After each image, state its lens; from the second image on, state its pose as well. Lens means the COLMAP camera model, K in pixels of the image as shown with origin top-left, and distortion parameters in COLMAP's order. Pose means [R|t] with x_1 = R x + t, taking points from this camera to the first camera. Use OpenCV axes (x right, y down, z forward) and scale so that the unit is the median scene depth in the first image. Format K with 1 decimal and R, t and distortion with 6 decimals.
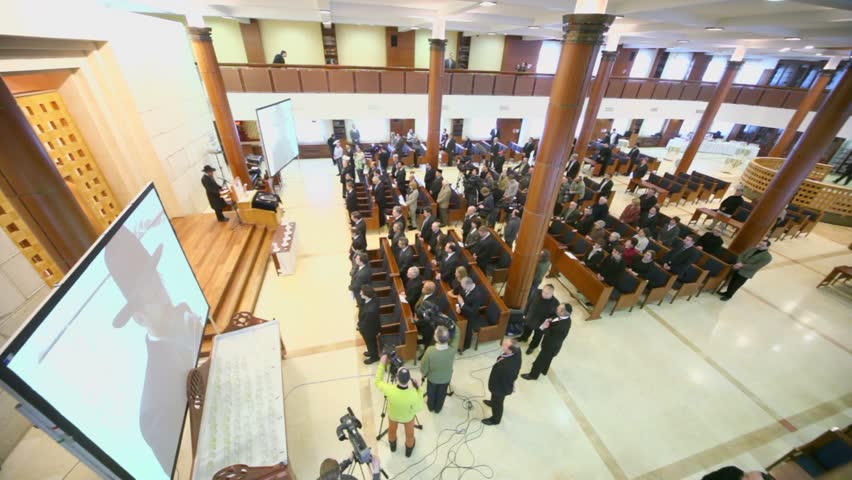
lens RADIAL K [[302.7, 0, 425.8], [0, 302.7, 251.0], [0, 0, 1]] dist [-0.016997, 0.000198]
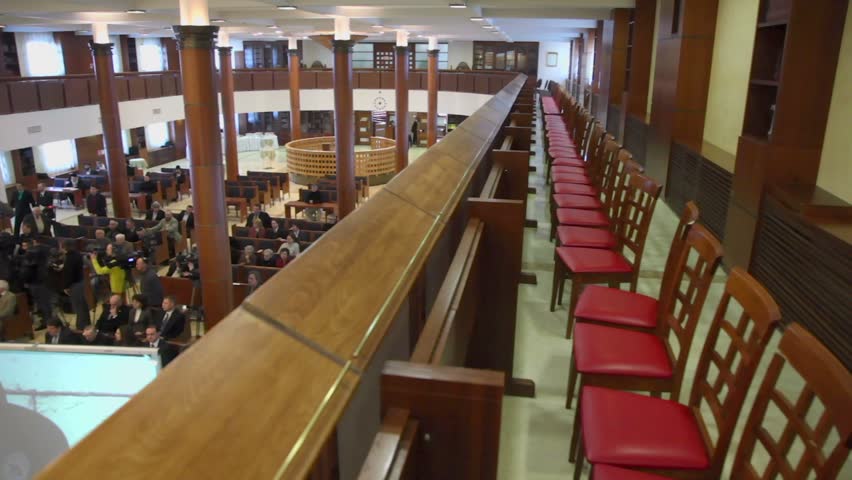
lens RADIAL K [[610.3, 0, 426.0], [0, 610.3, 240.0], [0, 0, 1]] dist [-0.005629, -0.002623]
pose [[0.412199, -0.299187, 0.860569, -0.686902], [0.512048, 0.857332, 0.052799, 0.082923], [-0.753590, 0.418889, 0.506590, -0.181686]]
